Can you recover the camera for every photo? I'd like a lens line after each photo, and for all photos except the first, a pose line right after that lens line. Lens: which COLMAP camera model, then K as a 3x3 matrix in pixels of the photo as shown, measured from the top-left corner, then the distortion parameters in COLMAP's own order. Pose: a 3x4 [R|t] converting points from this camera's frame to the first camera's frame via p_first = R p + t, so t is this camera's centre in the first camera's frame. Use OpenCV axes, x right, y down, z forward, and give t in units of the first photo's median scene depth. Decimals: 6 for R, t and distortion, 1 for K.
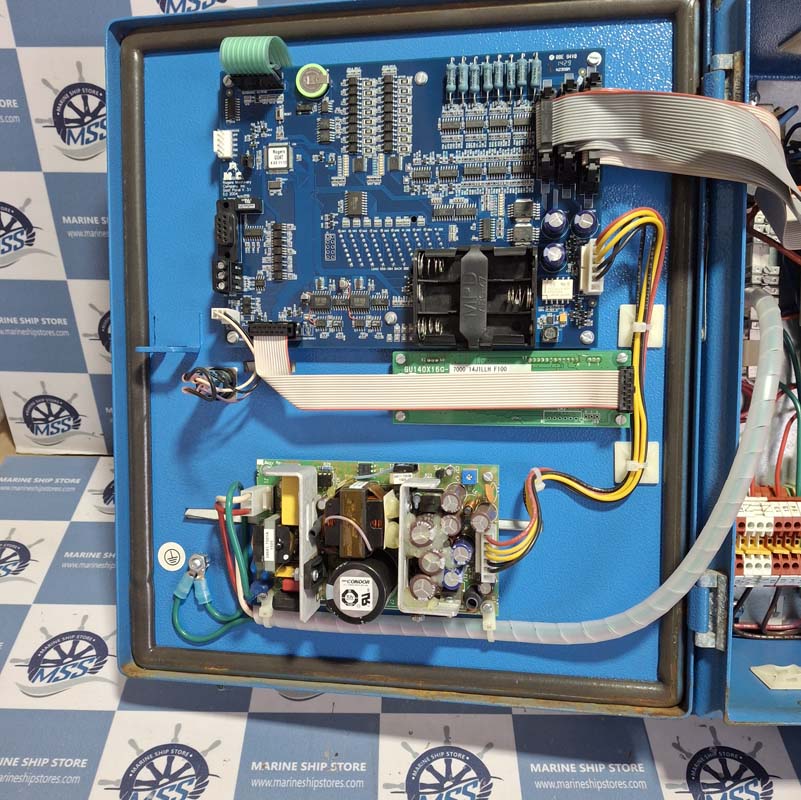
lens RADIAL K [[951.4, 0, 426.8], [0, 951.4, 401.5], [0, 0, 1]] dist [0.230681, -0.740895]
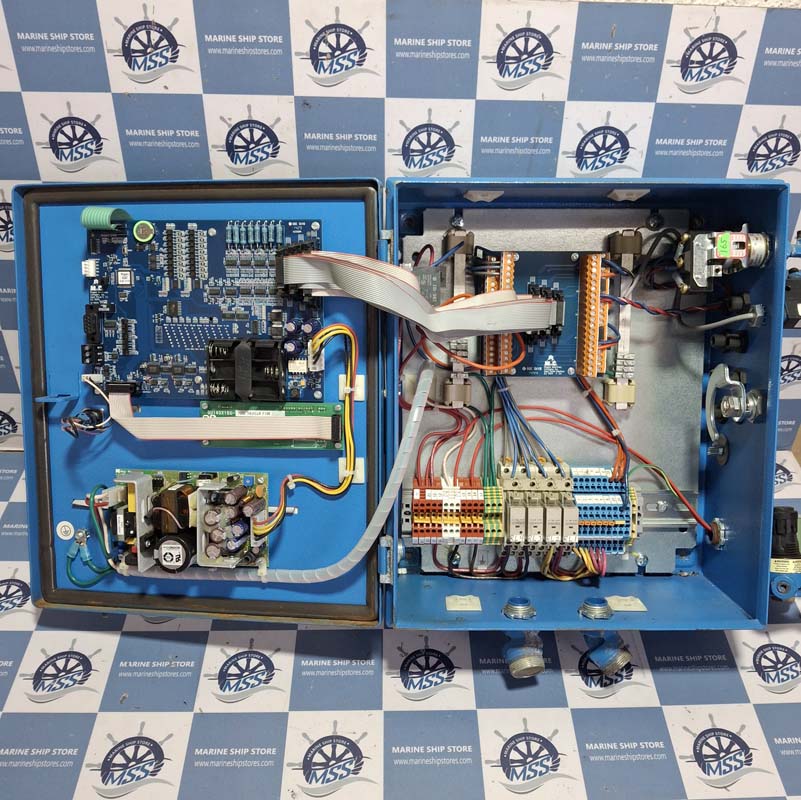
lens RADIAL K [[905.5, 0, 405.5], [0, 905.5, 397.2], [0, 0, 1]] dist [0.245912, -0.771382]
pose [[0.999762, -0.003850, 0.021456, 0.272106], [0.002978, 0.999173, 0.040552, -0.120092], [-0.021594, -0.040479, 0.998947, -0.516143]]
